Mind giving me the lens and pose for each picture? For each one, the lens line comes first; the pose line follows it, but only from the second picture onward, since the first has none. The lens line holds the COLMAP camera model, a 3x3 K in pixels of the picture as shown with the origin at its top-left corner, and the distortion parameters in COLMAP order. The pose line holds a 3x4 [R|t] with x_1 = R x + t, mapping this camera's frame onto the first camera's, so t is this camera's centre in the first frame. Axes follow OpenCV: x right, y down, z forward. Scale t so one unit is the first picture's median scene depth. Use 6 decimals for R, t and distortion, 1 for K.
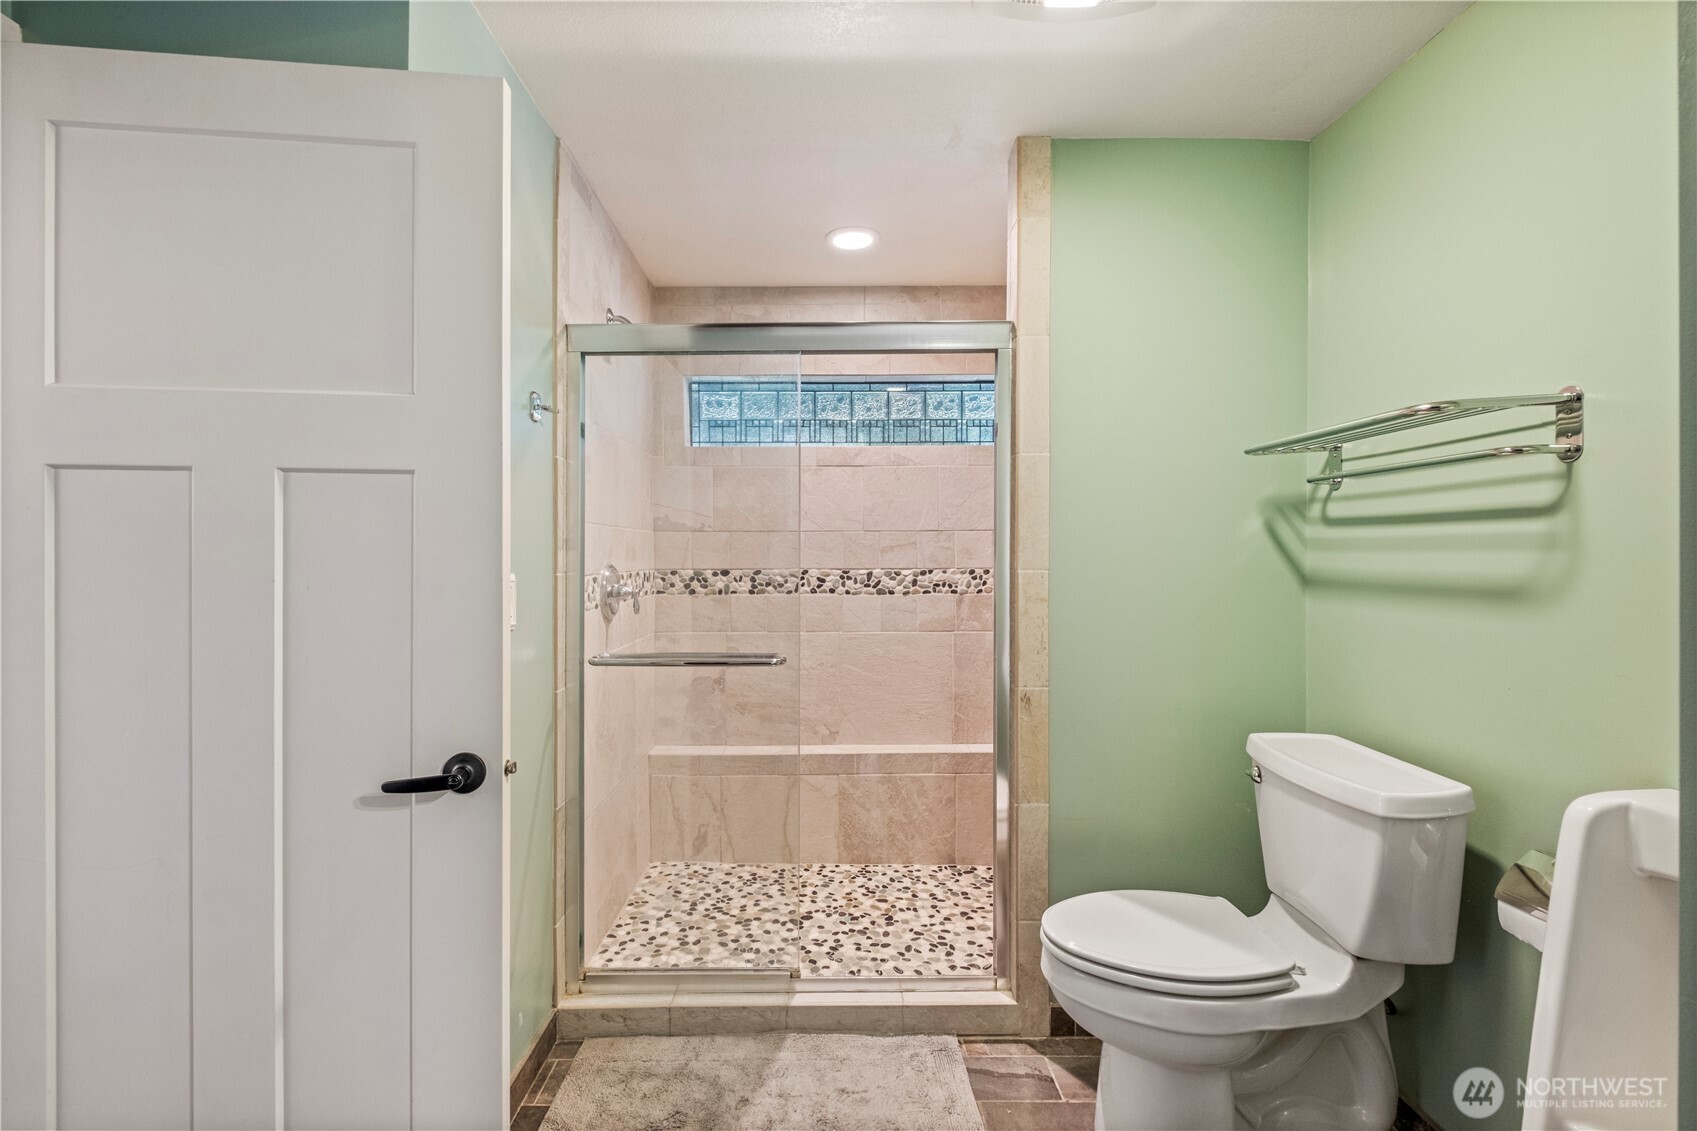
lens RADIAL K [[749.3, 0, 839.0], [0, 749.3, 554.0], [0, 0, 1]] dist [0.004655, -0.004214]
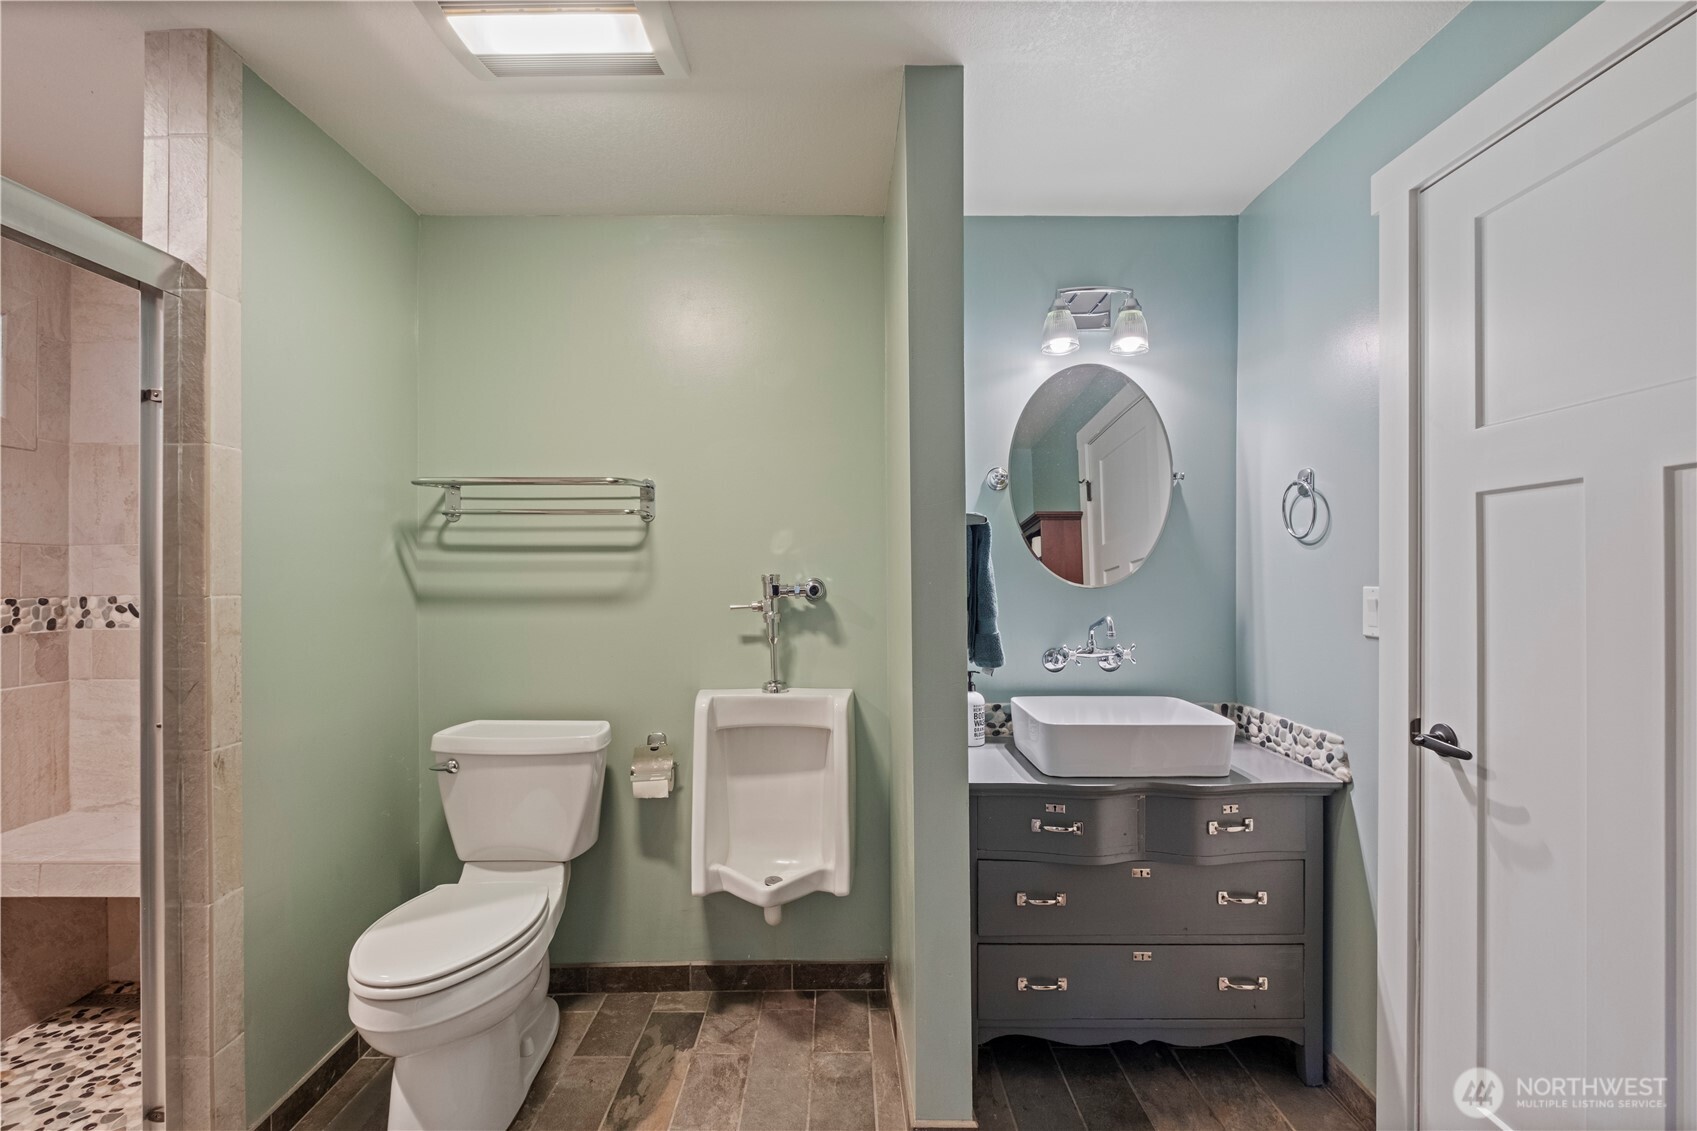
lens RADIAL K [[749.3, 0, 839.2], [0, 749.3, 573.3], [0, 0, 1]] dist [0.004655, -0.004214]
pose [[-0.002935, 0.000678, 0.999995, -0.542786], [0.005171, 0.999986, -0.000662, 0.002117], [-0.999982, 0.005169, -0.002939, 0.373503]]
